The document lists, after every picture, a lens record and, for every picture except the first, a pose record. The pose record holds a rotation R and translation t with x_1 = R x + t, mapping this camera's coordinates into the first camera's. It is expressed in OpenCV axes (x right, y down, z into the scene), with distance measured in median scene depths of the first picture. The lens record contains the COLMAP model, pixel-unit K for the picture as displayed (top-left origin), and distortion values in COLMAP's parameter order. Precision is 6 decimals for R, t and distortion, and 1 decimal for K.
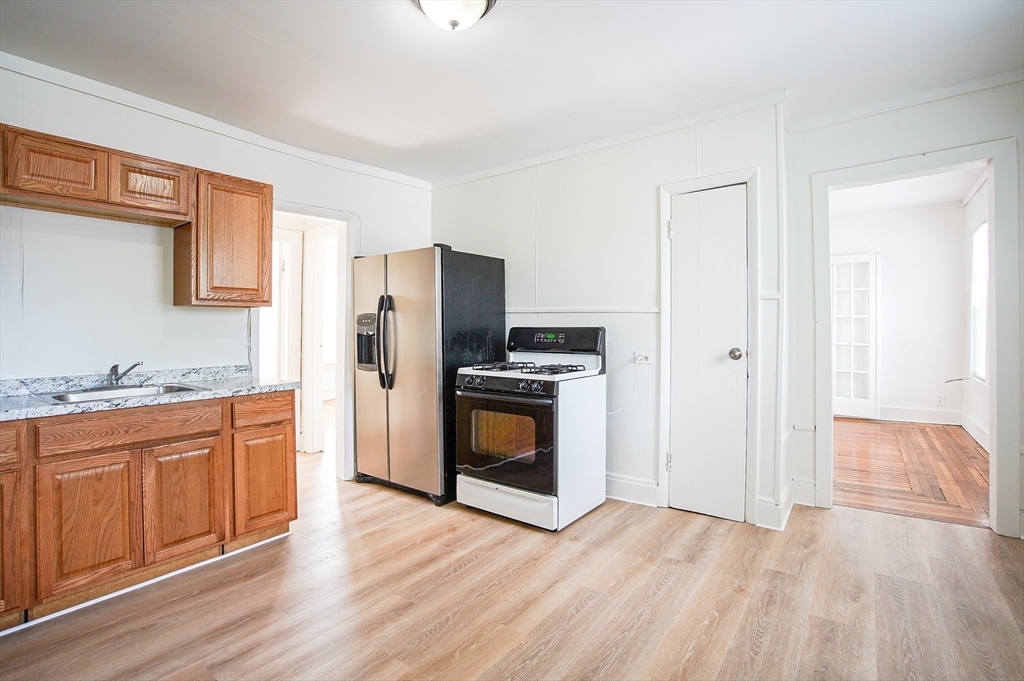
lens RADIAL K [[481.7, 0, 508.8], [0, 481.7, 334.1], [0, 0, 1]] dist [-0.059069, 0.022148]
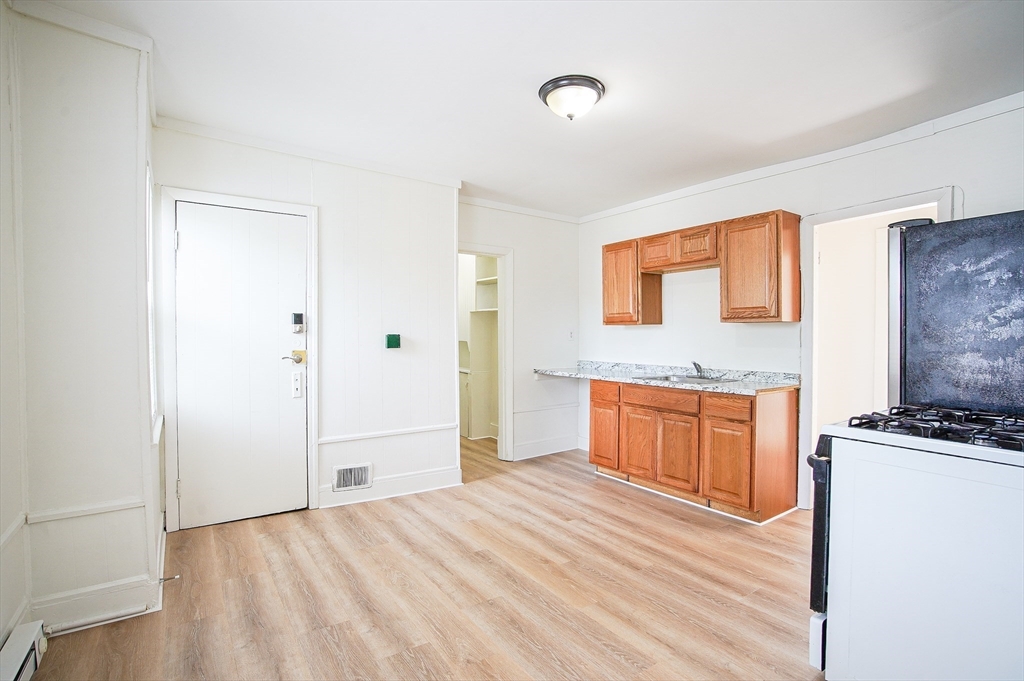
lens RADIAL K [[481.7, 0, 508.8], [0, 481.7, 334.1], [0, 0, 1]] dist [-0.059069, 0.022148]
pose [[-0.308995, 0.003193, -0.951058, 0.953061], [-0.009700, 0.999932, 0.006509, -0.037529], [0.951014, 0.011236, -0.308943, 0.947966]]
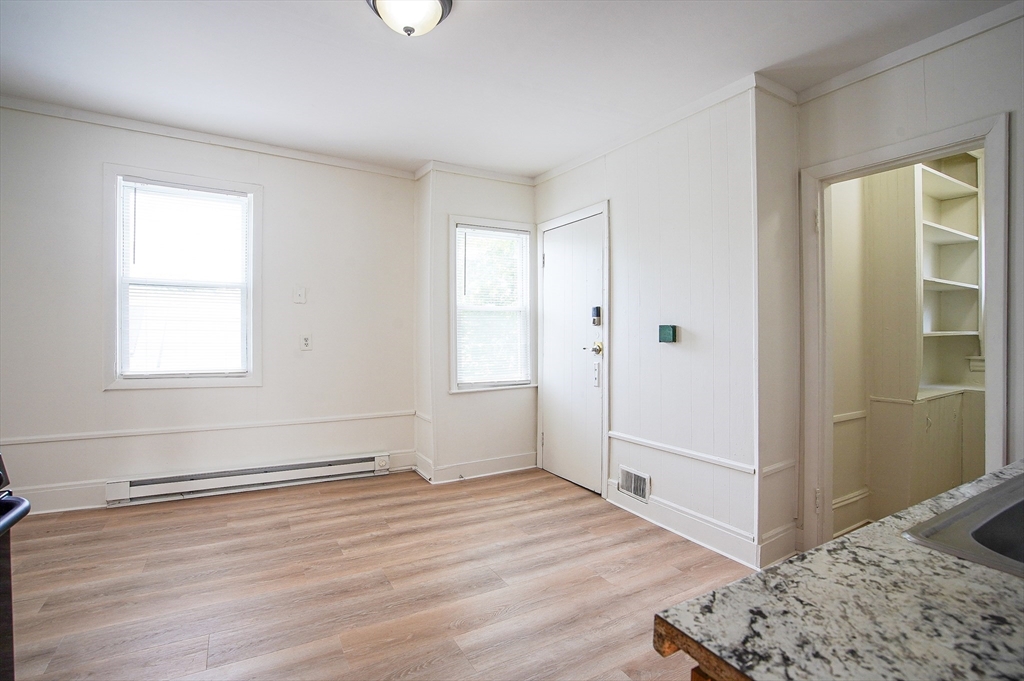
lens RADIAL K [[481.7, 0, 508.8], [0, 481.7, 334.1], [0, 0, 1]] dist [-0.059069, 0.022148]
pose [[-0.923609, -0.000292, 0.383336, -0.544019], [0.001708, 0.999987, 0.004878, -0.005233], [-0.383333, 0.005160, -0.923596, 1.420680]]
